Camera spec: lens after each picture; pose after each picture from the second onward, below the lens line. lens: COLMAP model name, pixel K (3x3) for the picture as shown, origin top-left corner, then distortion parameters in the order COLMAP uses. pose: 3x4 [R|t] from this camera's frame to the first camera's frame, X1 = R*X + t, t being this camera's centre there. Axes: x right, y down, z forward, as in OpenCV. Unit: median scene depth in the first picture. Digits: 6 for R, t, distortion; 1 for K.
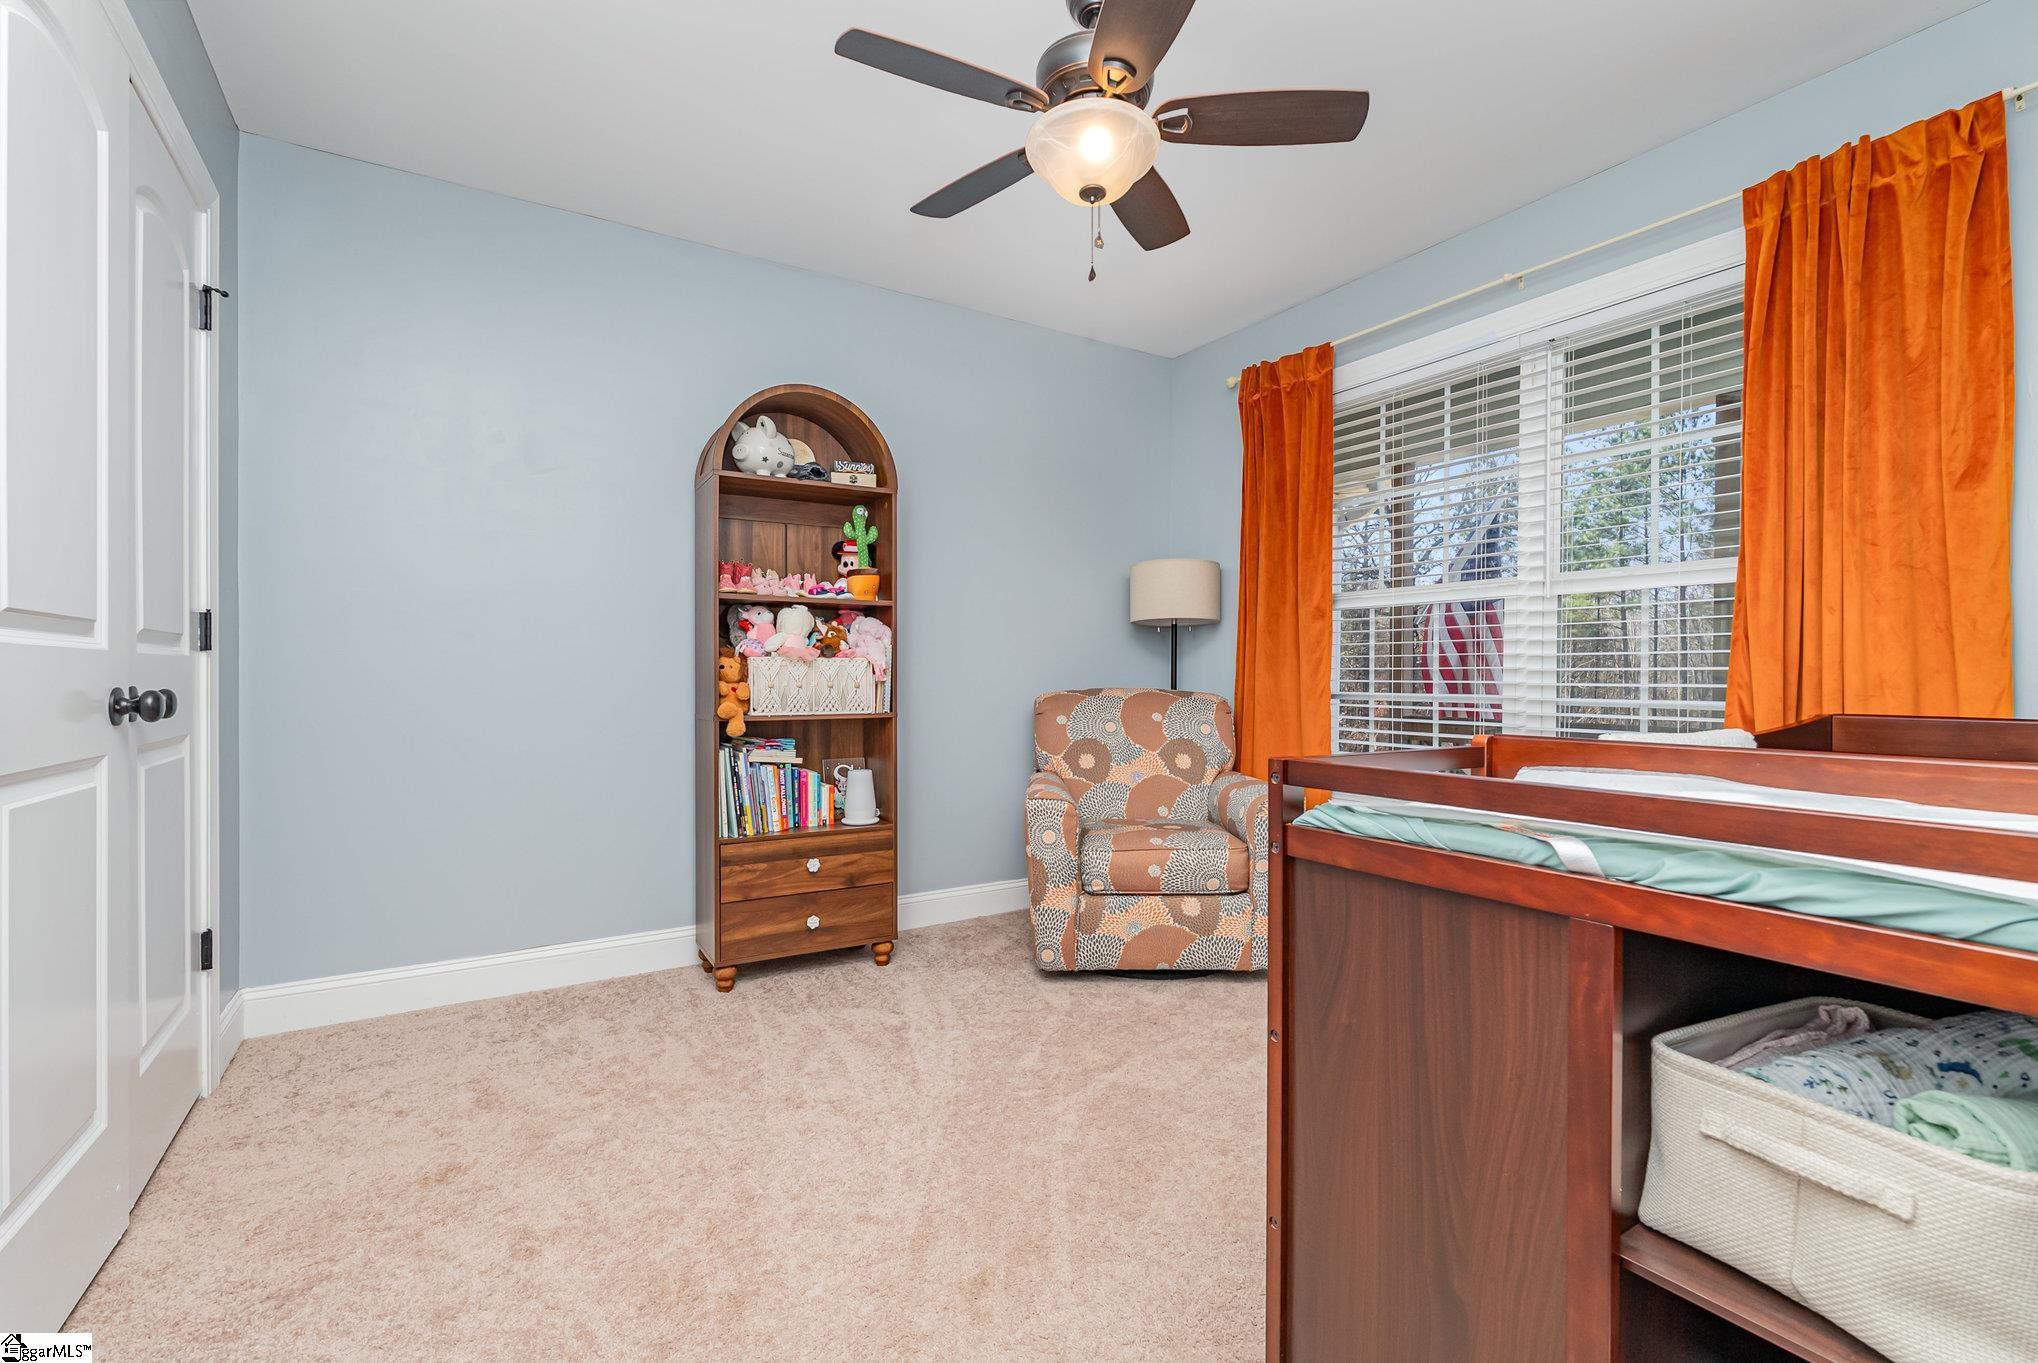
lens RADIAL K [[905.5, 0, 1012.4], [0, 905.5, 676.6], [0, 0, 1]] dist [0.000287, 0.000268]
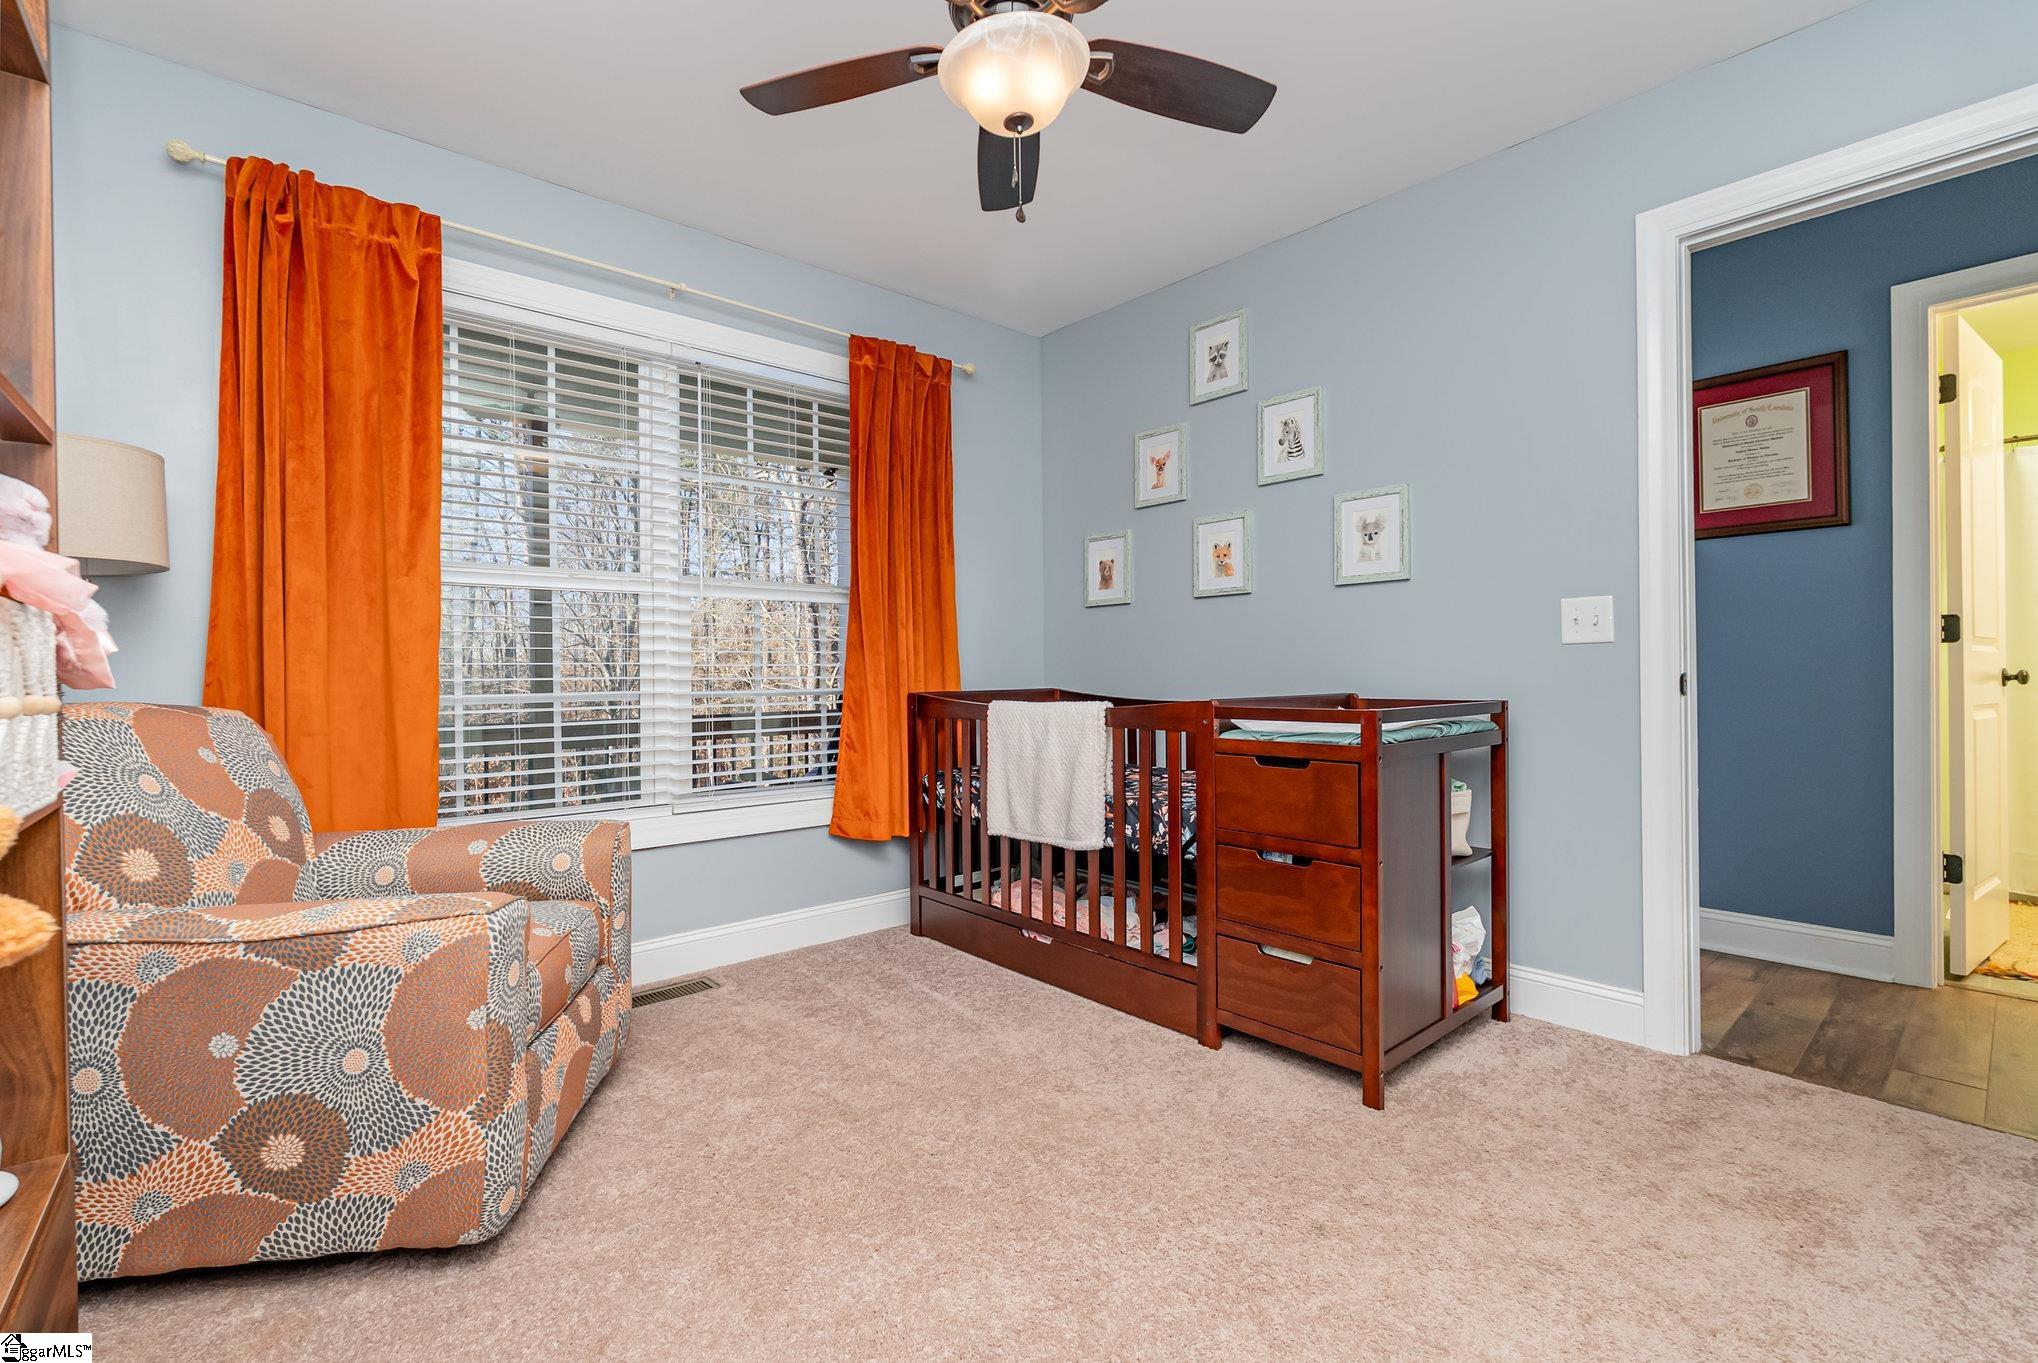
lens RADIAL K [[905.5, 0, 1012.4], [0, 905.5, 676.6], [0, 0, 1]] dist [0.000287, 0.000268]
pose [[-0.164914, -0.005229, 0.986294, -0.550668], [0.011455, 0.999908, 0.007217, 0.001952], [-0.986241, 0.012488, -0.164839, 0.826859]]
